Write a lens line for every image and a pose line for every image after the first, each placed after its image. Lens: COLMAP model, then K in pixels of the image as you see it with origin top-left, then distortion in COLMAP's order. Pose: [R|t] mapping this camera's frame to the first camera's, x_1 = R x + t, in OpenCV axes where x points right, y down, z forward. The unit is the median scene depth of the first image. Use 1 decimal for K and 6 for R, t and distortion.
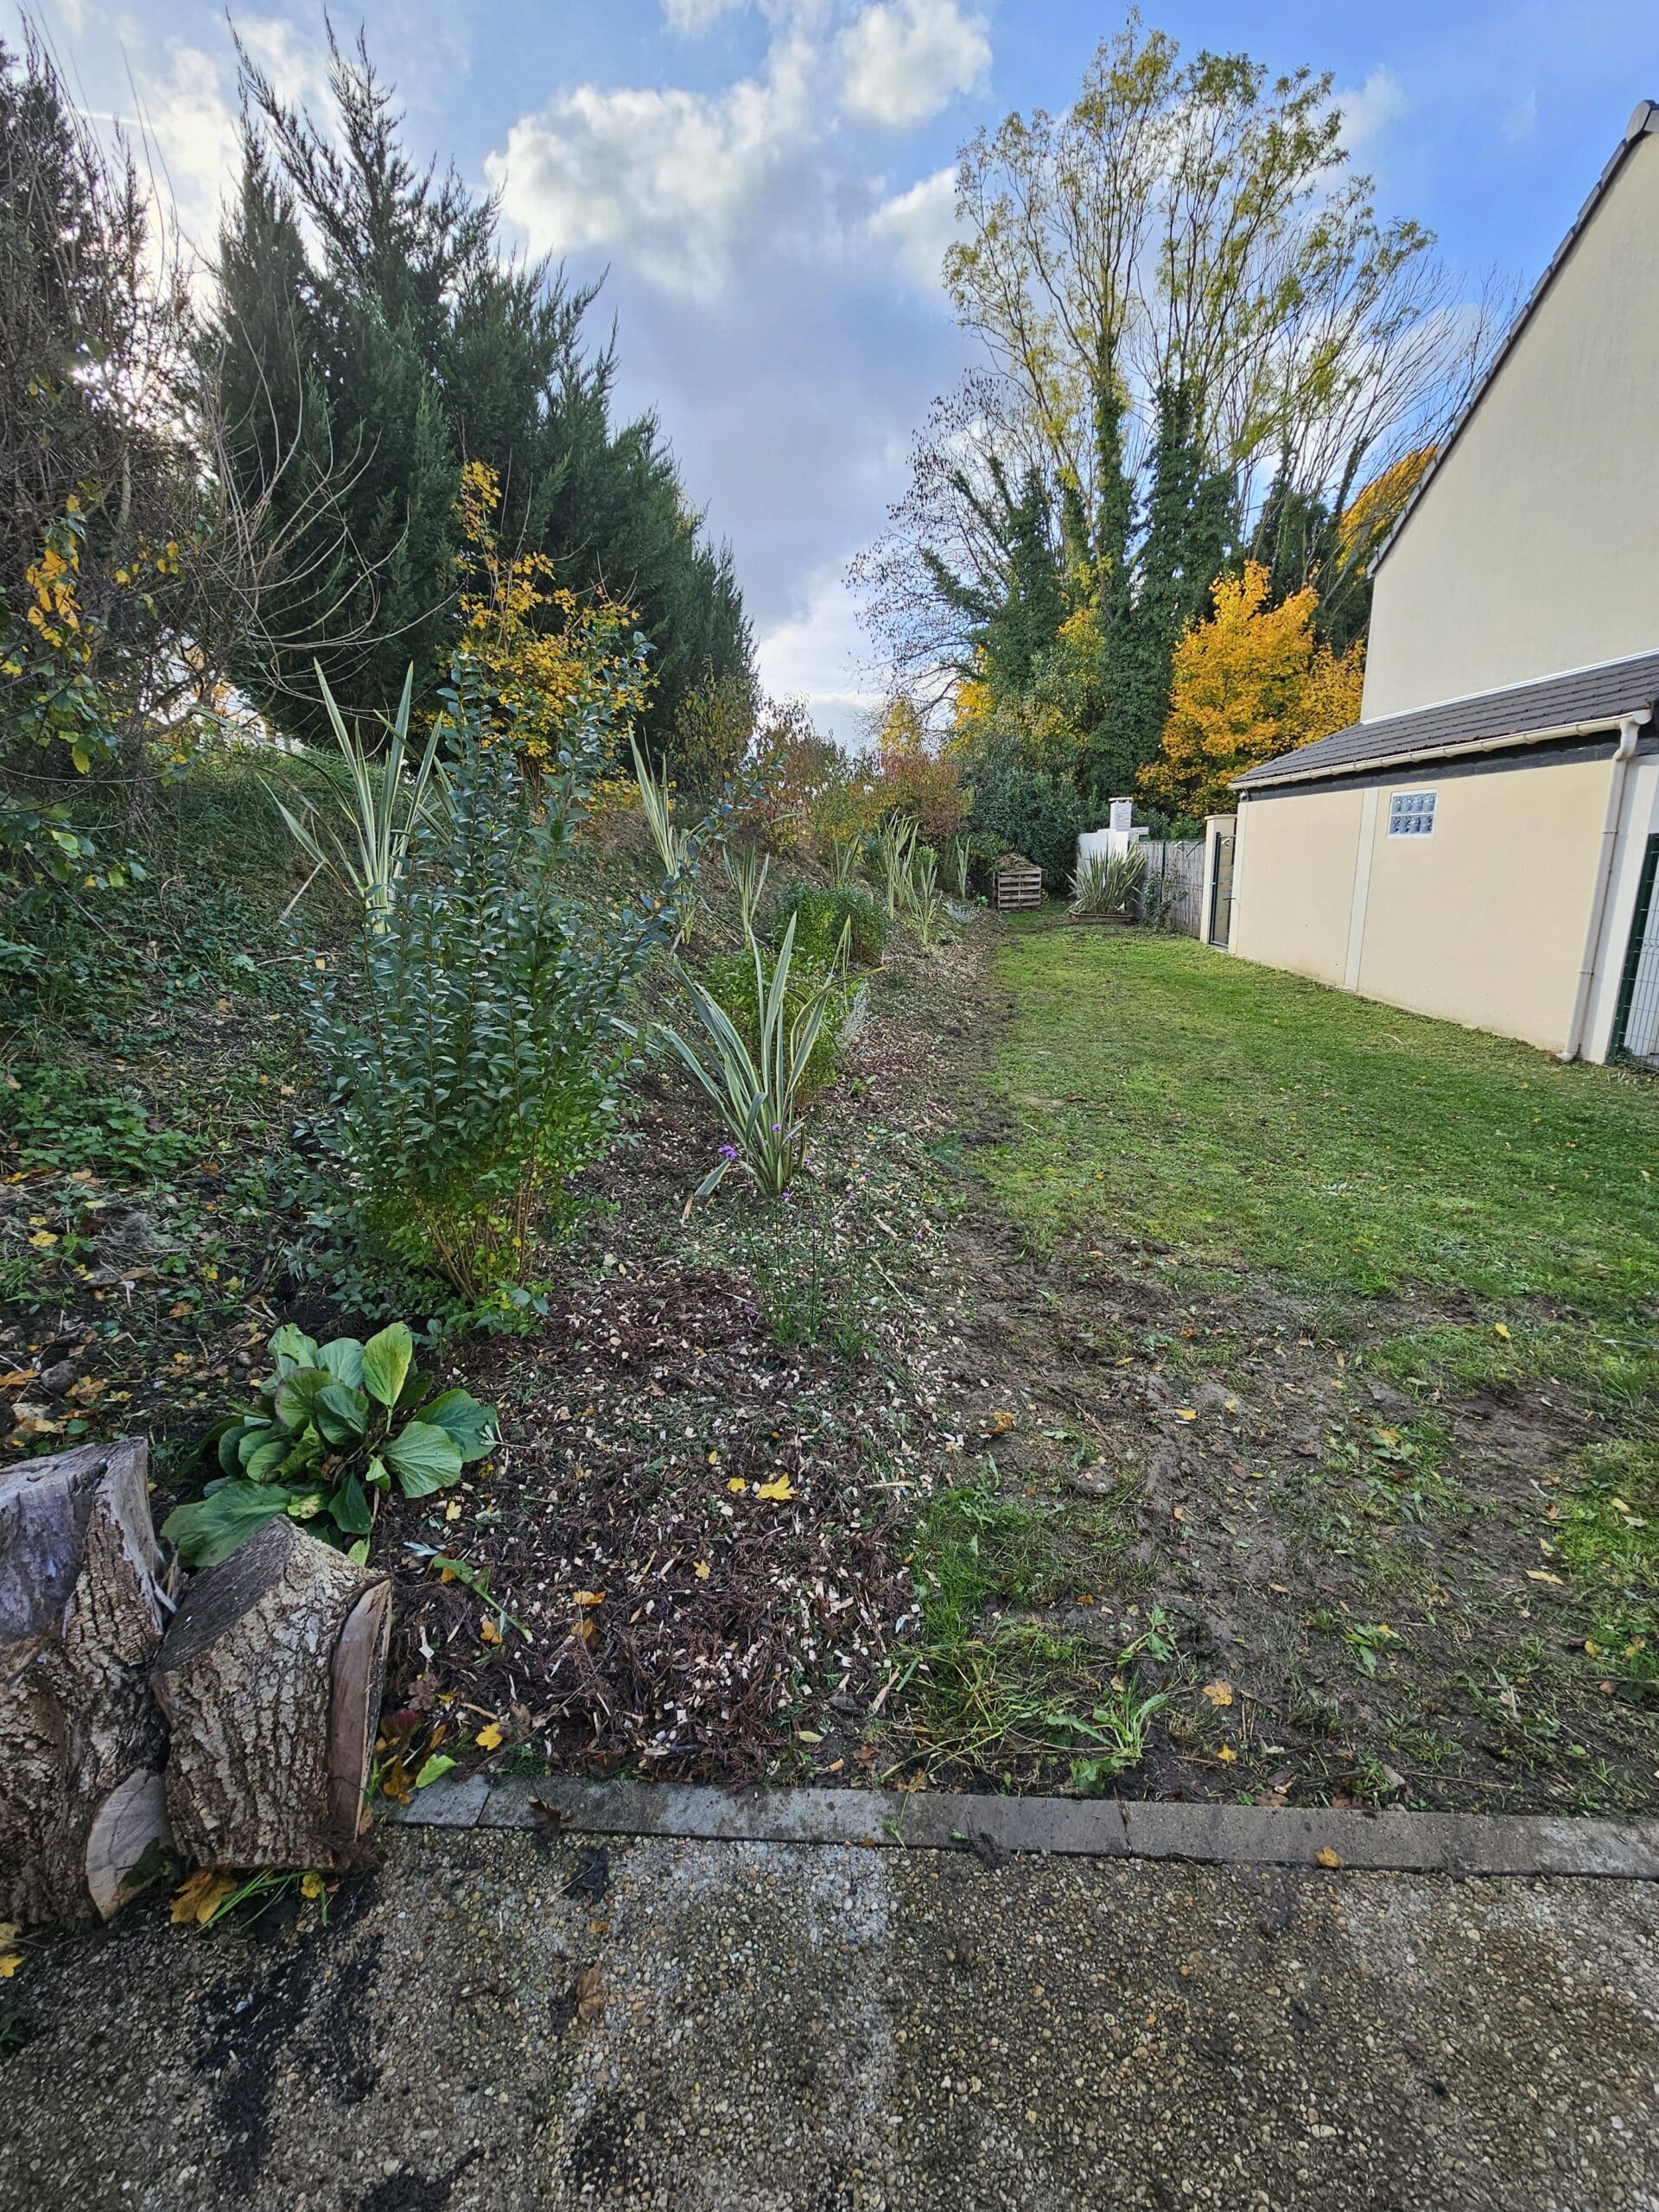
lens RADIAL K [[908.9, 0, 839.5], [0, 908.9, 1100.5], [0, 0, 1]] dist [-0.005875, 0.003147]
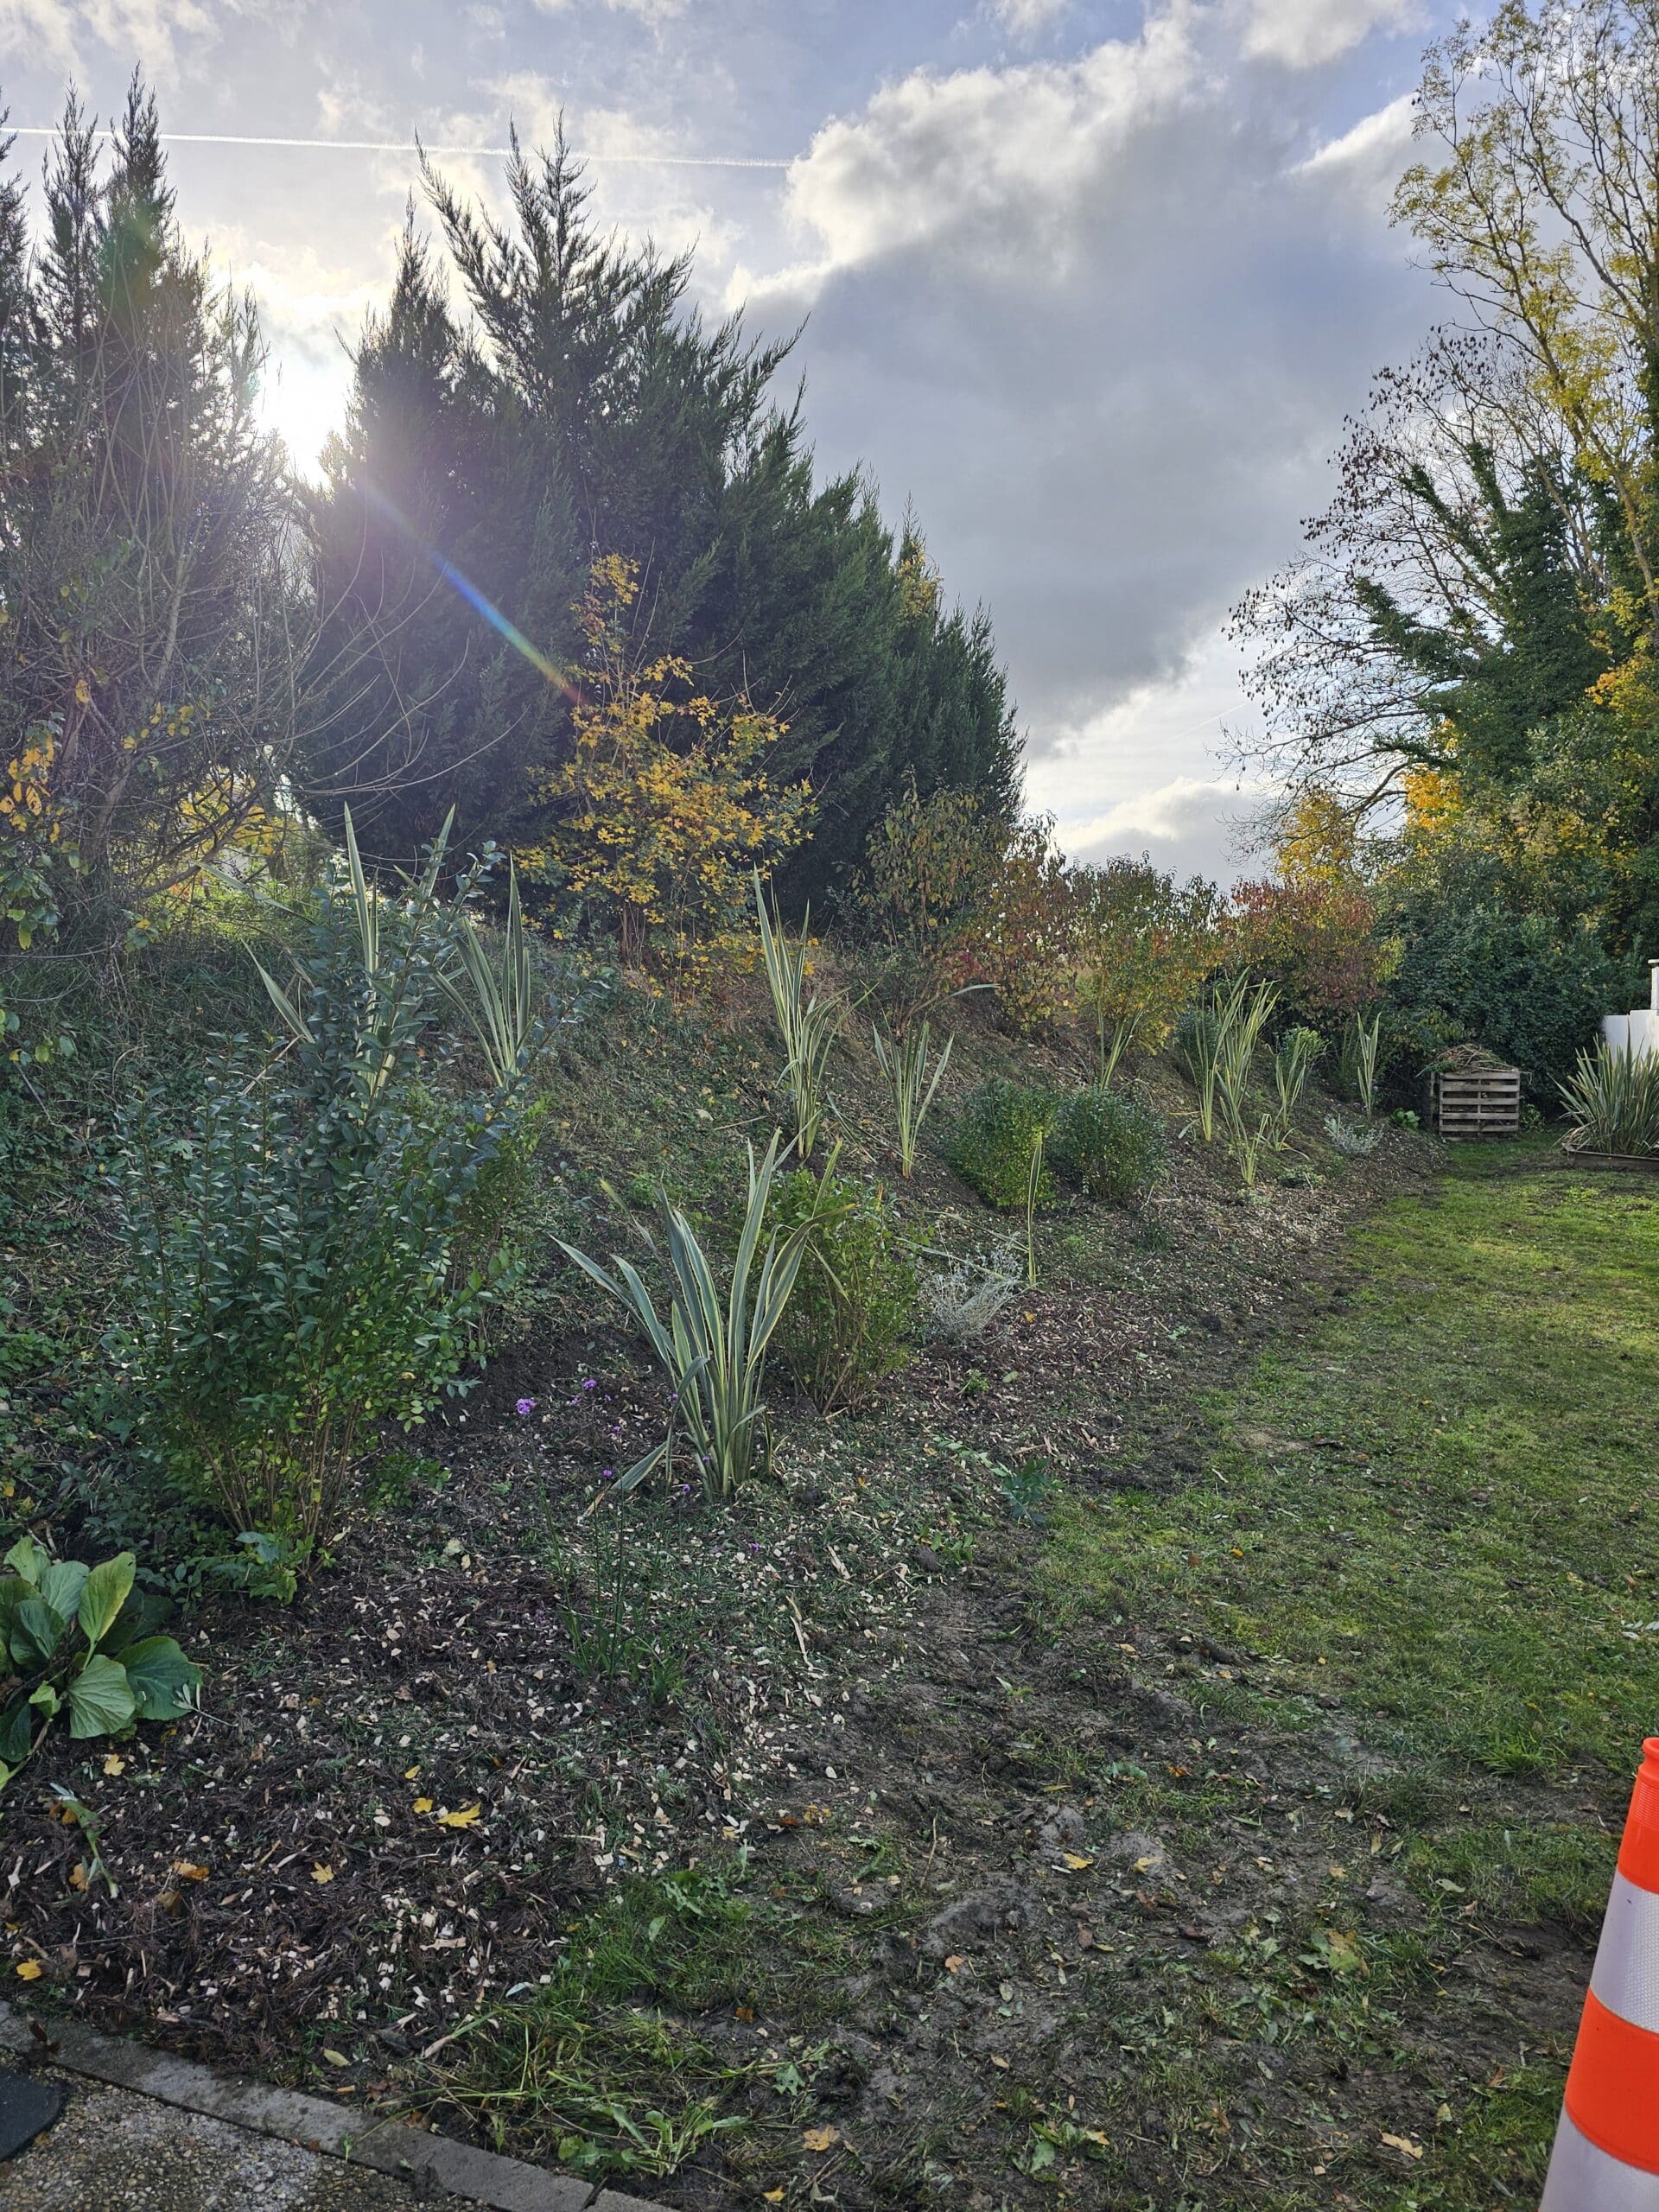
lens RADIAL K [[1486.8, 0, 808.0], [0, 1486.8, 1085.7], [0, 0, 1]] dist [0.054608, -0.048477]
pose [[0.959094, 0.050417, -0.278564, 0.152507], [-0.109981, 0.973077, -0.202548, 0.005487], [0.260852, 0.224899, 0.938817, -0.093557]]
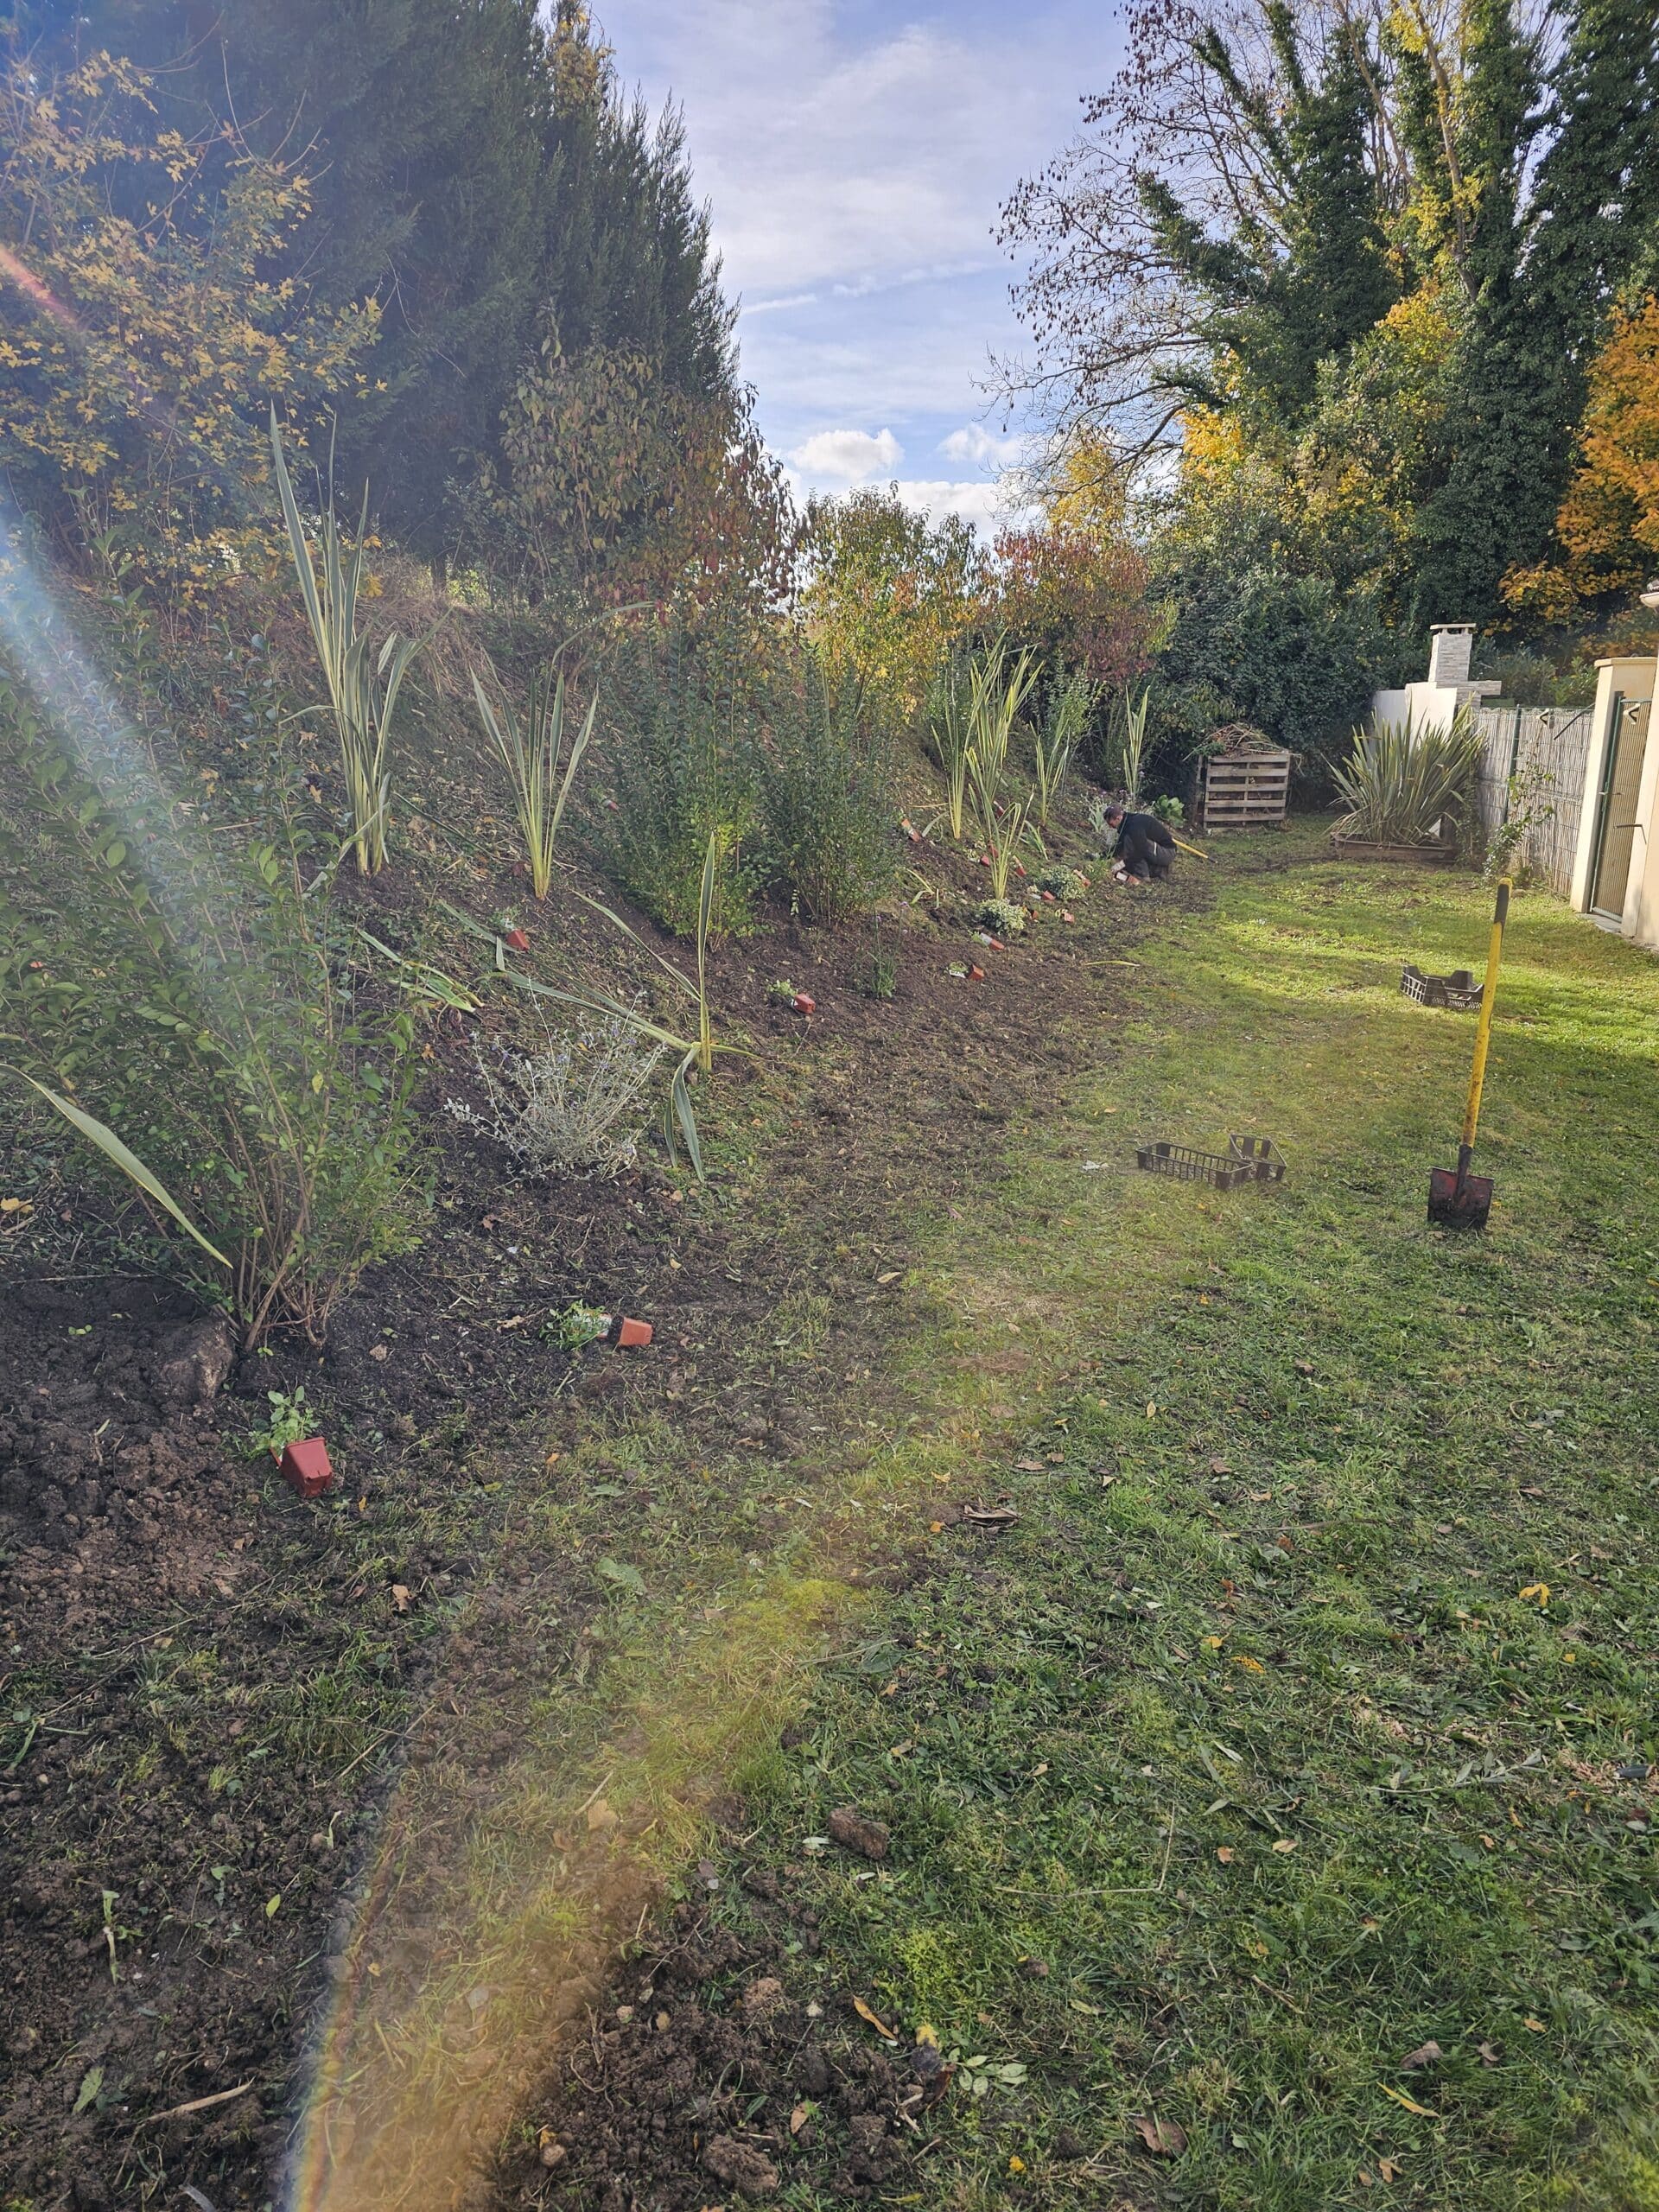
lens RADIAL K [[1486.8, 0, 806.9], [0, 1486.8, 1108.1], [0, 0, 1]] dist [0.054608, -0.048477]
pose [[0.990789, 0.070662, -0.115514, 0.161912], [-0.071305, 0.997454, -0.001433, -0.065833], [0.115118, 0.009657, 0.993305, 0.242651]]
